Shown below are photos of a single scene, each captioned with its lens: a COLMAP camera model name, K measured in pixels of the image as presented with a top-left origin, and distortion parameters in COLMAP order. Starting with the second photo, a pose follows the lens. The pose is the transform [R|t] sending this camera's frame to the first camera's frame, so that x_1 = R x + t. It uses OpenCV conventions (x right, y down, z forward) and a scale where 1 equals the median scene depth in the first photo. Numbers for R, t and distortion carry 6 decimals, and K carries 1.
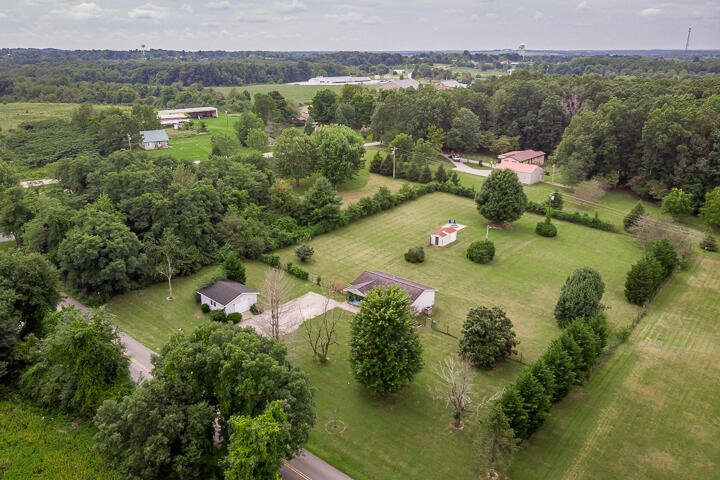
lens RADIAL K [[548.4, 0, 351.8], [0, 548.4, 235.5], [0, 0, 1]] dist [0.010607, 0.000568]
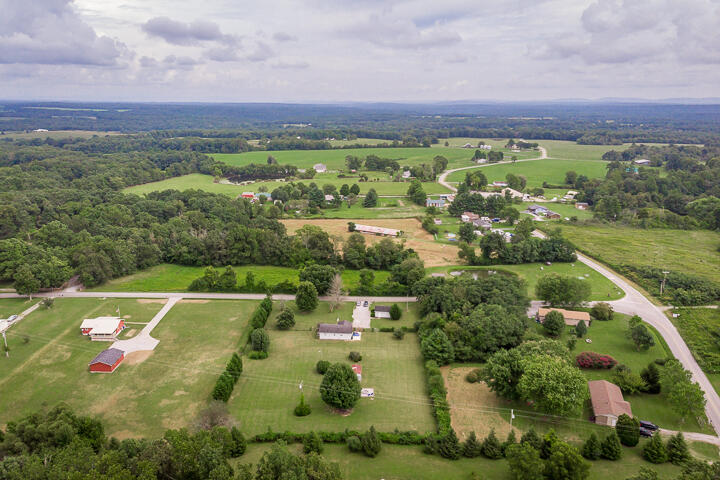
lens RADIAL K [[525.0, 0, 360.0], [0, 525.0, 240.0], [0, 0, 1]] dist [0.011641, 0.002031]
pose [[-0.789435, 0.145064, -0.596447, 0.868225], [-0.206732, 0.852077, 0.480860, -0.899943], [0.577974, 0.502912, -0.642670, 1.596564]]
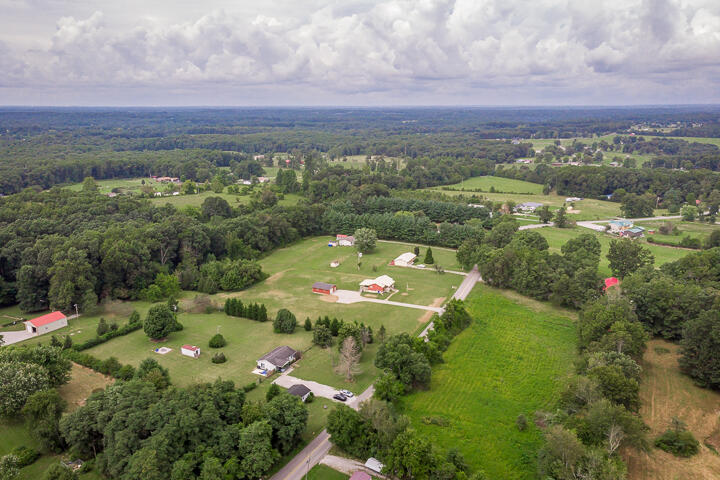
lens RADIAL K [[548.4, 0, 351.8], [0, 548.4, 235.5], [0, 0, 1]] dist [0.010607, 0.000568]
pose [[-0.214104, -0.230531, 0.949218, -1.301998], [0.309626, 0.905626, 0.289783, -0.585849], [-0.926440, 0.355946, -0.122520, 0.588843]]
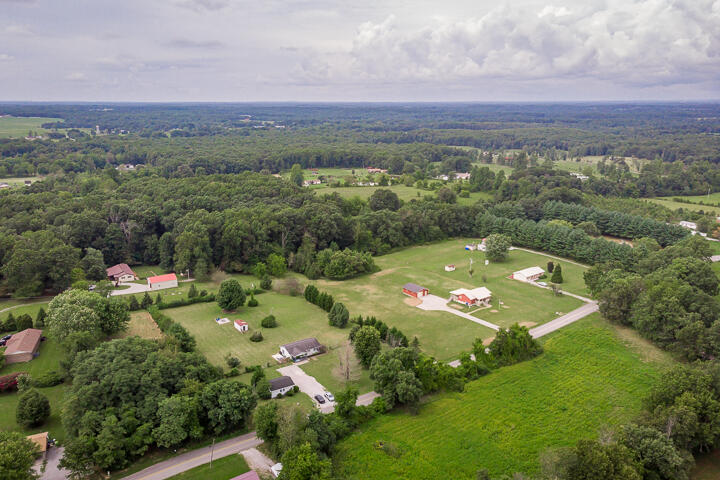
lens RADIAL K [[548.4, 0, 351.8], [0, 548.4, 235.5], [0, 0, 1]] dist [0.010607, 0.000568]
pose [[0.265982, -0.234832, 0.934937, -1.225473], [0.309856, 0.939232, 0.147759, -0.389661], [-0.912821, 0.250395, 0.322583, 0.028777]]
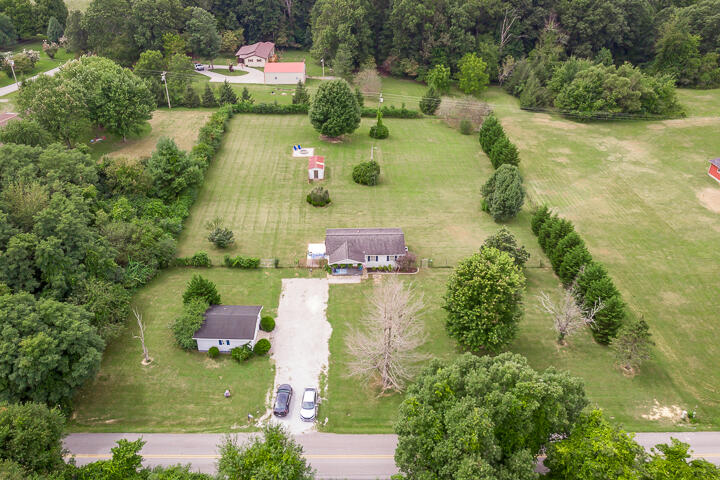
lens RADIAL K [[567.4, 0, 338.3], [0, 567.4, 226.0], [0, 0, 1]] dist [0.027334, -0.002997]
pose [[0.763515, -0.345316, 0.545712, -0.349180], [0.228595, 0.934835, 0.271714, -0.150413], [-0.603978, -0.082710, 0.792698, 0.171303]]
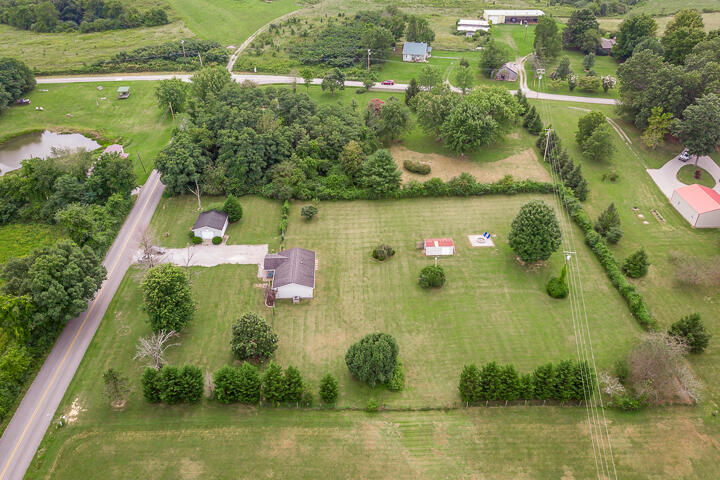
lens RADIAL K [[548.4, 0, 351.8], [0, 548.4, 235.5], [0, 0, 1]] dist [0.010607, 0.000568]
pose [[0.678694, 0.404704, -0.612853, 0.627428], [-0.239561, 0.910822, 0.336174, -0.296710], [0.694251, -0.081344, 0.715122, 0.155955]]
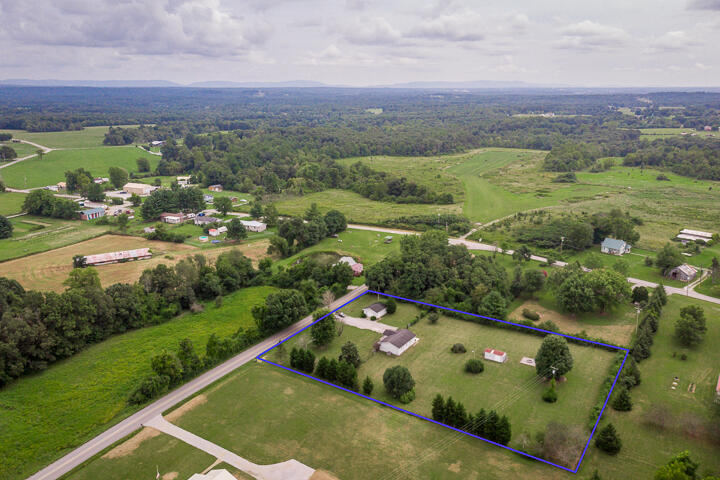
lens RADIAL K [[548.4, 0, 351.8], [0, 548.4, 235.5], [0, 0, 1]] dist [0.010607, 0.000568]
pose [[0.128451, 0.254590, -0.958480, 1.357319], [-0.318555, 0.925861, 0.203234, -0.442376], [0.939161, 0.279223, 0.200028, 0.228343]]
